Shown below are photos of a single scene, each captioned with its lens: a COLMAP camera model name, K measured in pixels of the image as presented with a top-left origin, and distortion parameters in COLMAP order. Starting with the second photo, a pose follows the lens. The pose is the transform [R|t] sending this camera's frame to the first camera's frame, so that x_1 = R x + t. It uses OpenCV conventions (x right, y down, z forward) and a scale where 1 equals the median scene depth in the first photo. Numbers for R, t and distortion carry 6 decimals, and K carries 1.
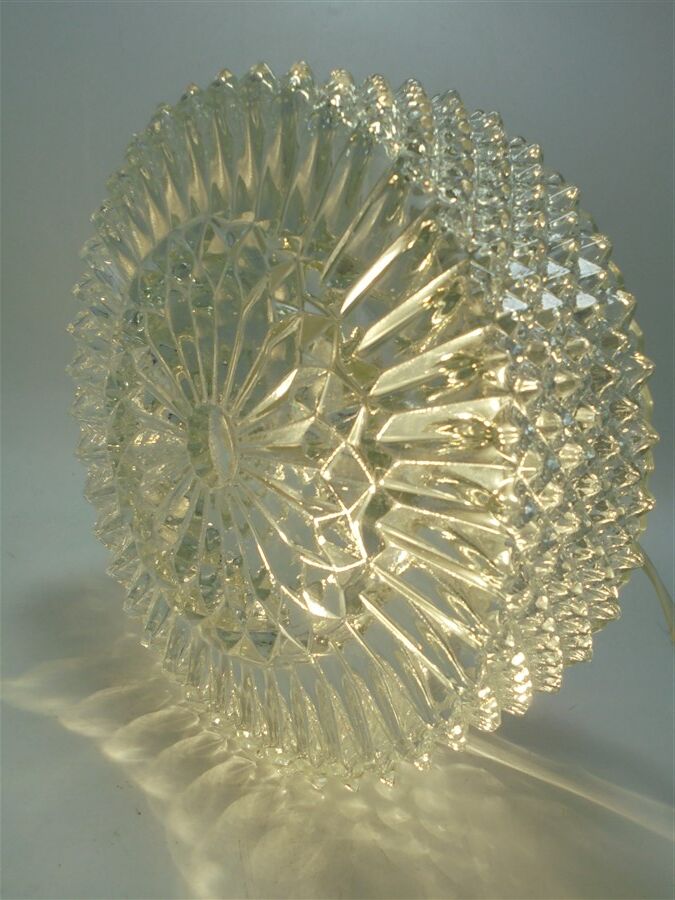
lens RADIAL K [[908.3, 0, 337.5], [0, 908.3, 450.0], [0, 0, 1]] dist [-0.000149, -0.029499]
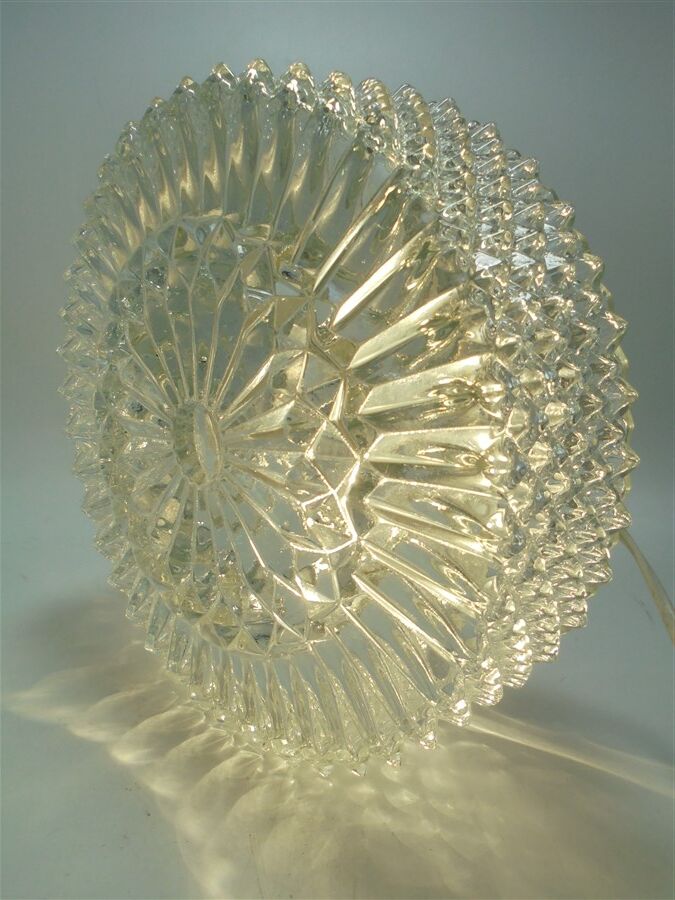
lens RADIAL K [[771.1, 0, 337.5], [0, 771.1, 450.0], [0, 0, 1]] dist [-0.039252, 0.009193]
pose [[0.997284, -0.070966, 0.019704, 0.001217], [0.071803, 0.996374, -0.045639, 0.055623], [-0.016394, 0.046930, 0.998764, 0.143263]]
